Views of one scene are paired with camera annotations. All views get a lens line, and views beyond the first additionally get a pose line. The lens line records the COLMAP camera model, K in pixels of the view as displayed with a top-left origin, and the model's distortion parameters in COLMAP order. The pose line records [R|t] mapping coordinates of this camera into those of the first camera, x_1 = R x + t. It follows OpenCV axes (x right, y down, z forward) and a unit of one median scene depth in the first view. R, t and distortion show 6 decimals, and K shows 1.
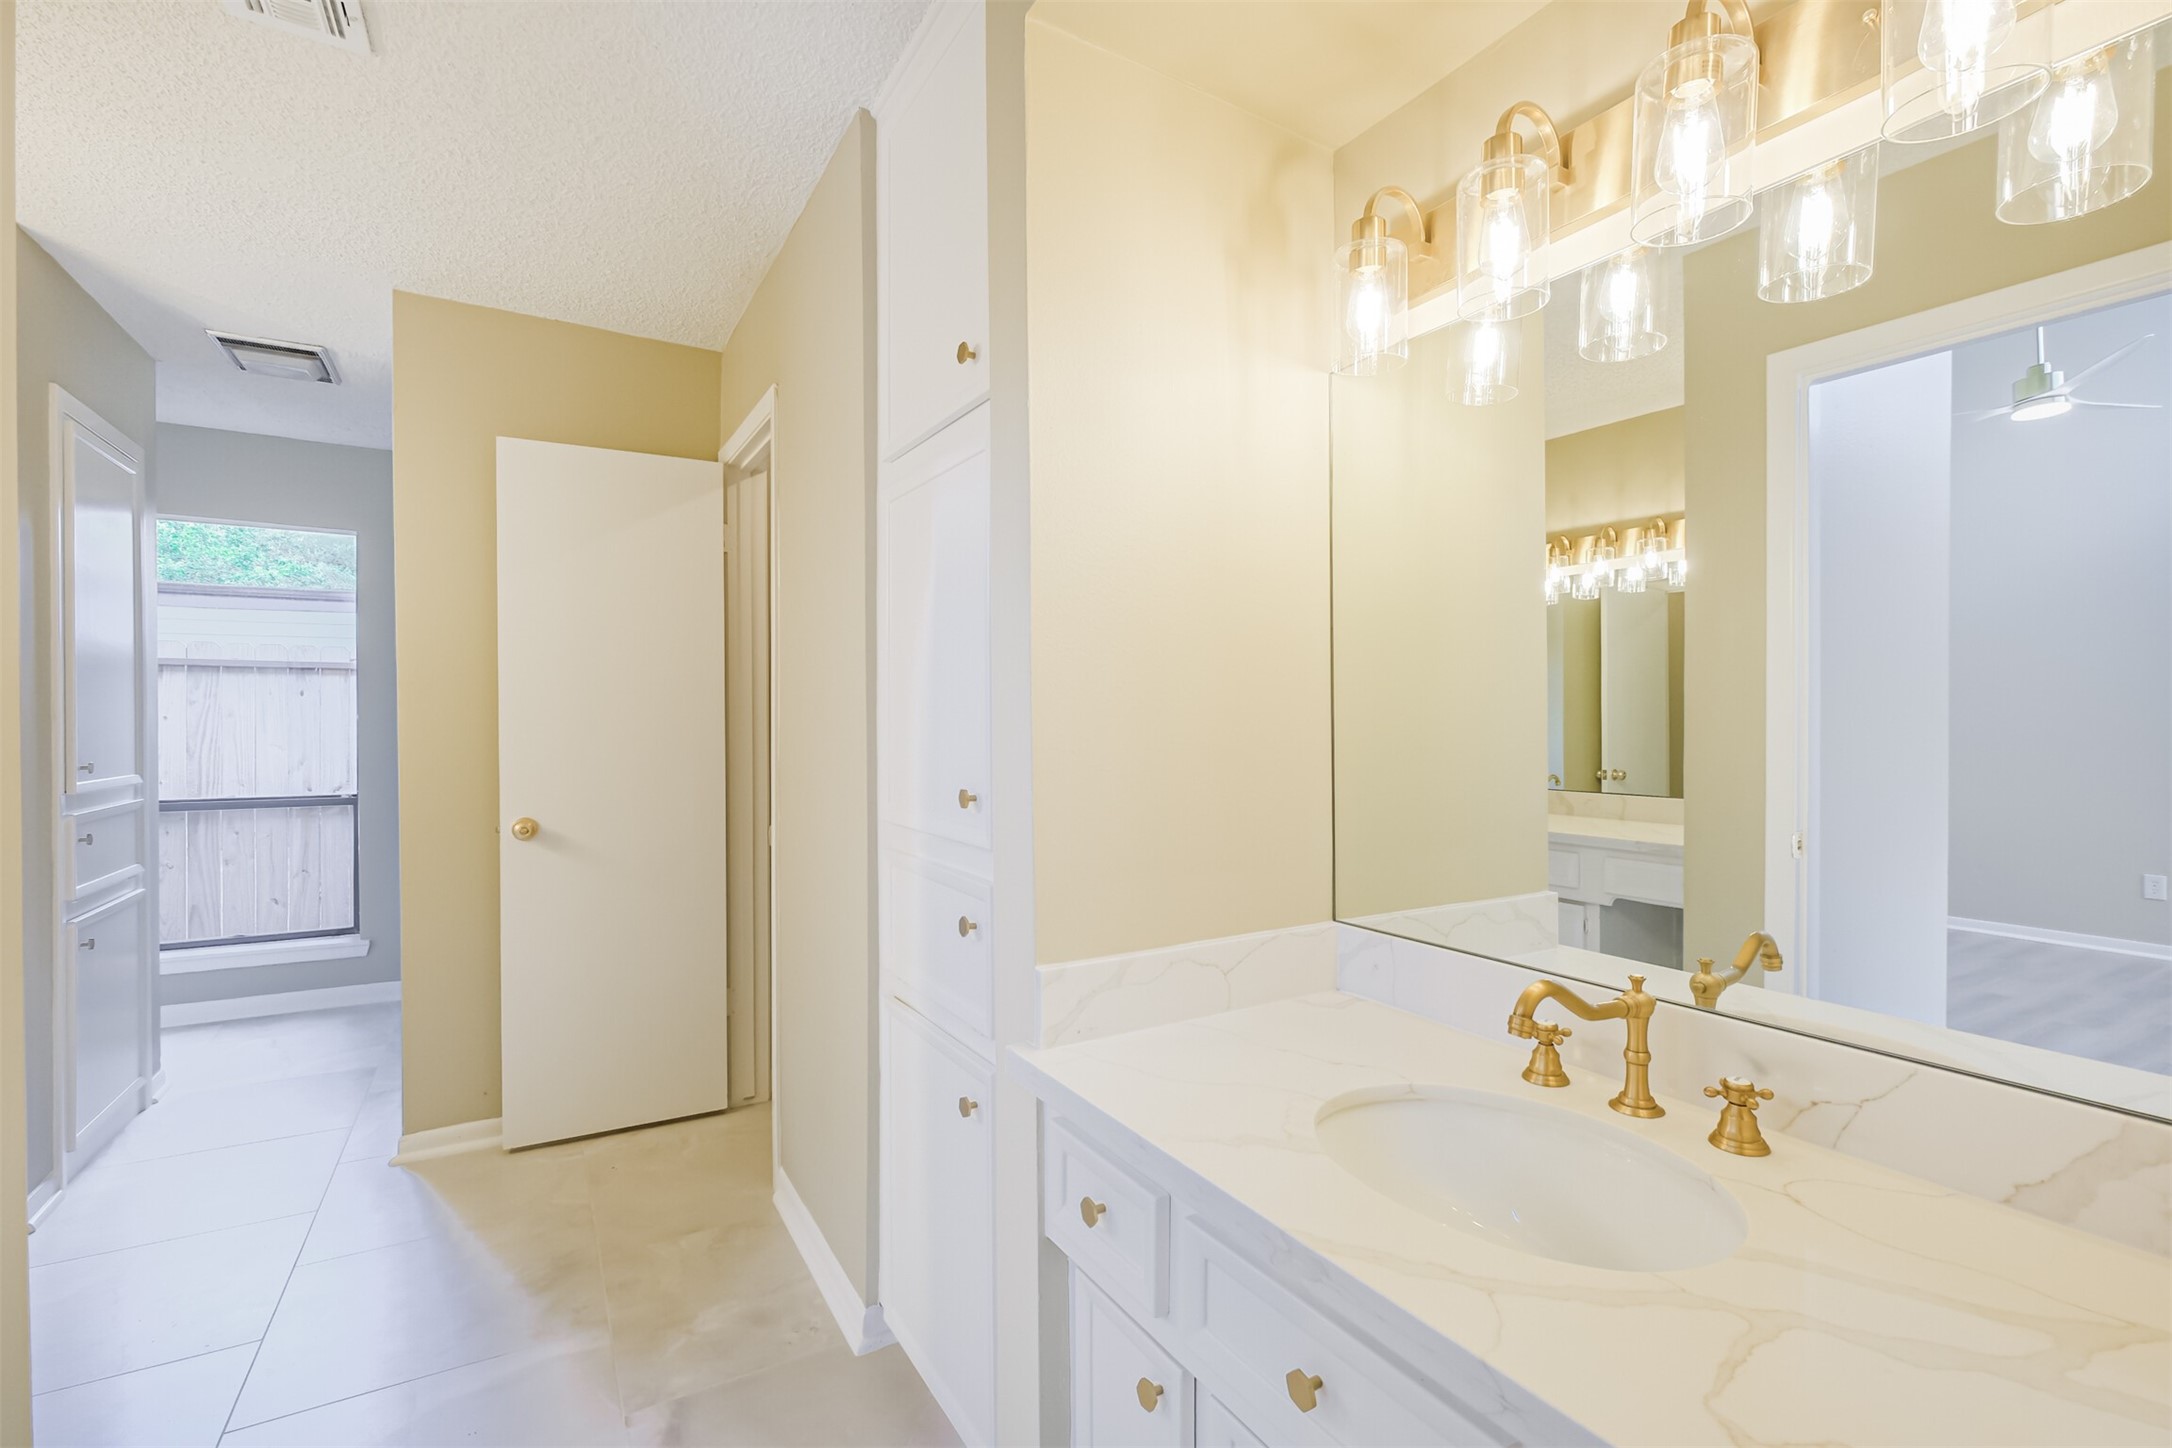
lens RADIAL K [[954.7, 0, 1090.3], [0, 954.7, 733.0], [0, 0, 1]] dist [0.002198, 0.000668]
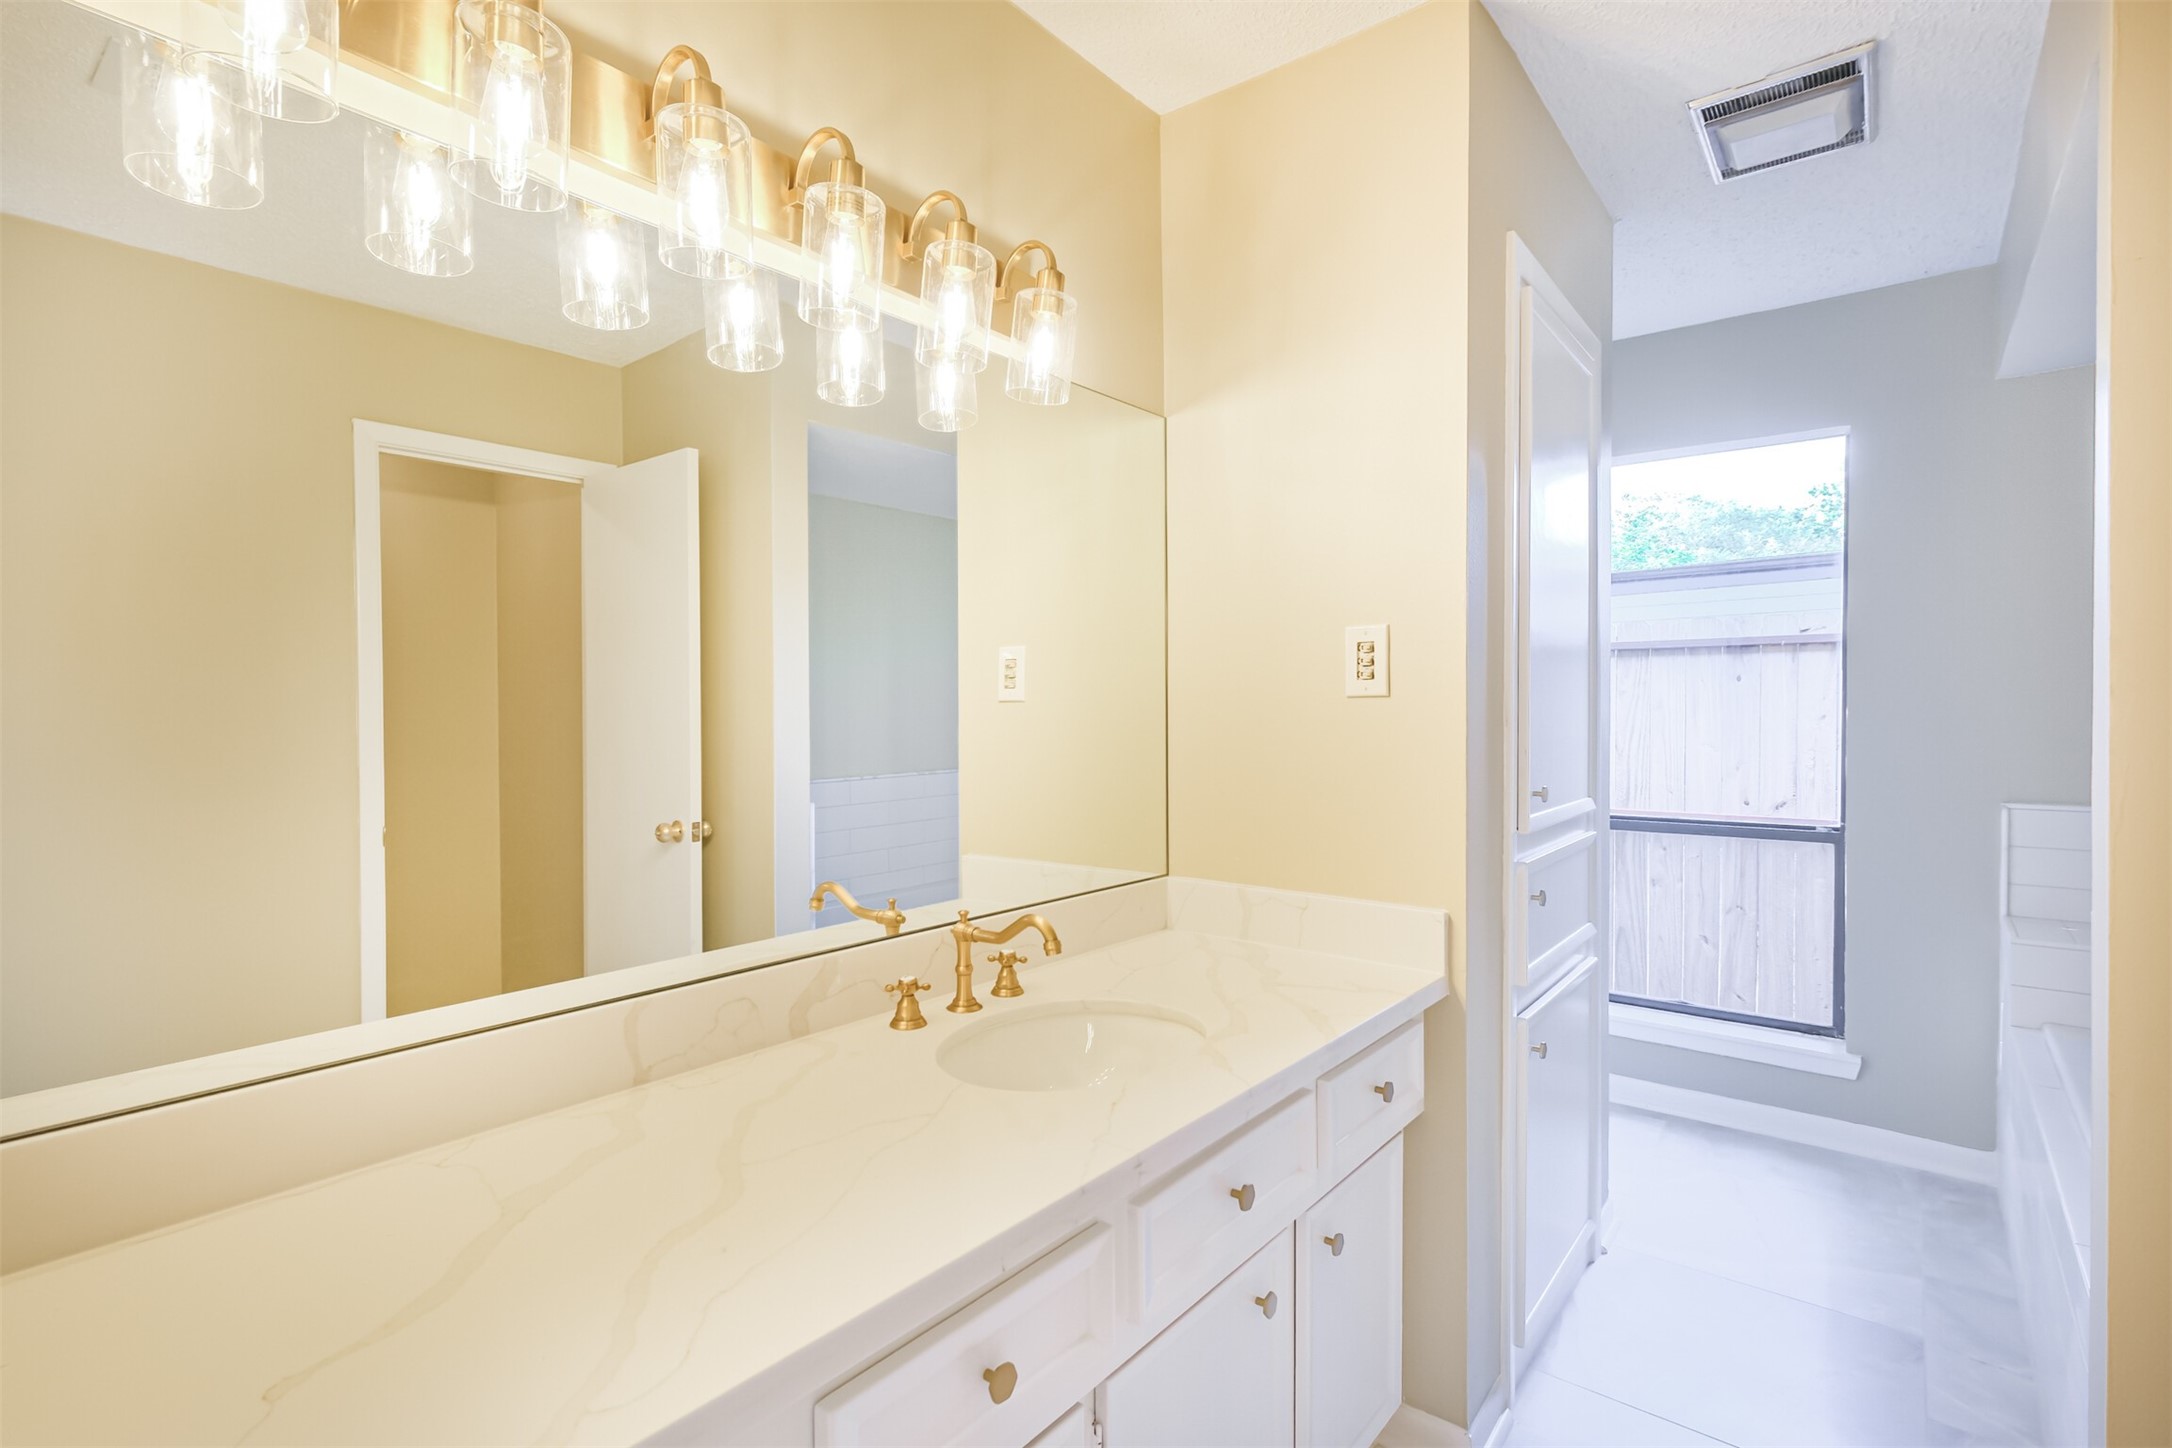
lens RADIAL K [[992.2, 0, 1100.1], [0, 992.2, 734.2], [0, 0, 1]] dist [-0.000039, 0.006545]
pose [[0.351576, 0.018820, -0.935970, -0.354940], [-0.002012, 0.999811, 0.019348, -0.014519], [0.936157, -0.004919, 0.351548, 0.326595]]
